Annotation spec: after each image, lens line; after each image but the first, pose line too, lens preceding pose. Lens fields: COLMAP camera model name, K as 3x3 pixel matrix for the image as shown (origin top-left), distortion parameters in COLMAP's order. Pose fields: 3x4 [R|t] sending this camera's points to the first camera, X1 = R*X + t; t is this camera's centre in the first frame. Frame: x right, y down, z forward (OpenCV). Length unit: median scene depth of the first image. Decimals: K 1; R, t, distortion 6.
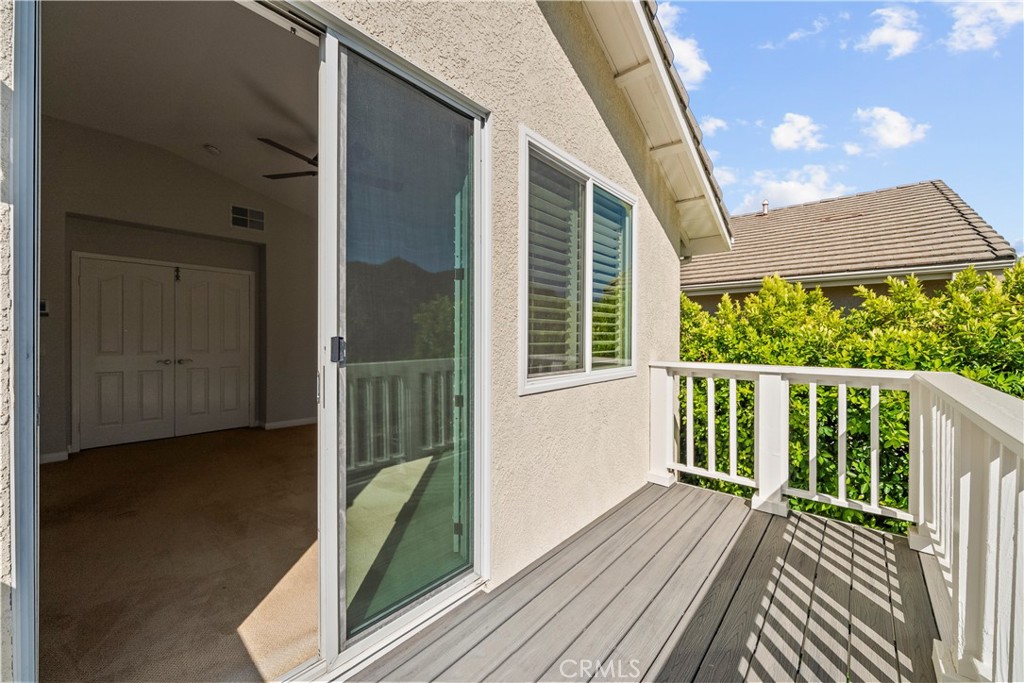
lens RADIAL K [[396.2, 0, 512.0], [0, 396.2, 341.5], [0, 0, 1]] dist [0.008348, -0.000421]
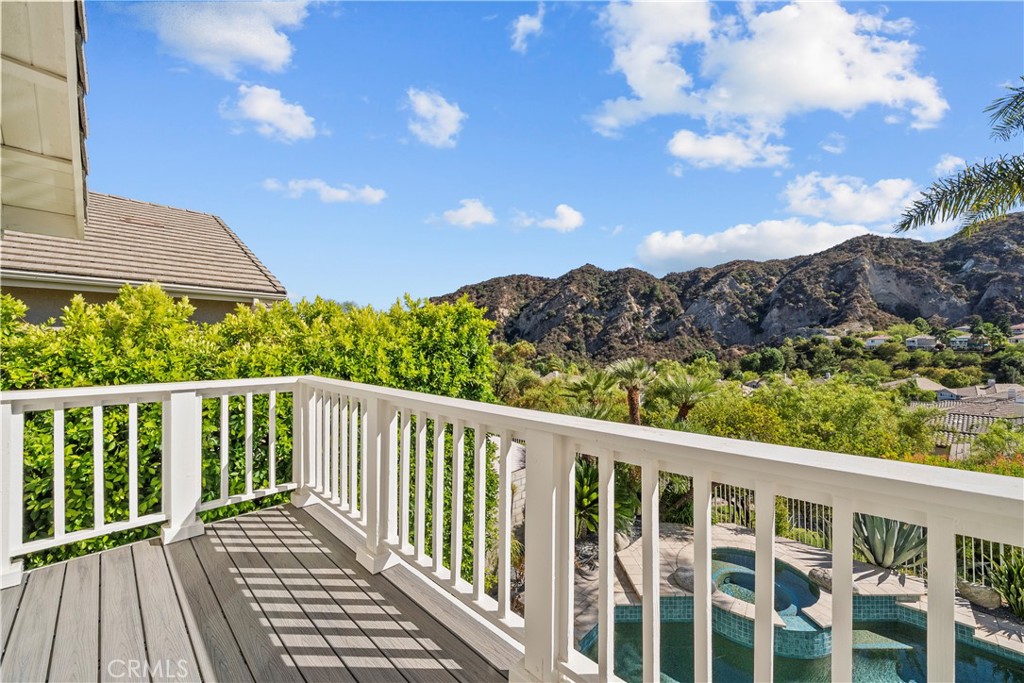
lens RADIAL K [[396.2, 0, 512.0], [0, 396.2, 341.5], [0, 0, 1]] dist [0.008348, -0.000421]
pose [[0.034904, 0.008226, 0.999357, -0.275532], [0.006328, 0.999944, -0.008452, -0.025005], [-0.999371, 0.006619, 0.034850, 0.189373]]
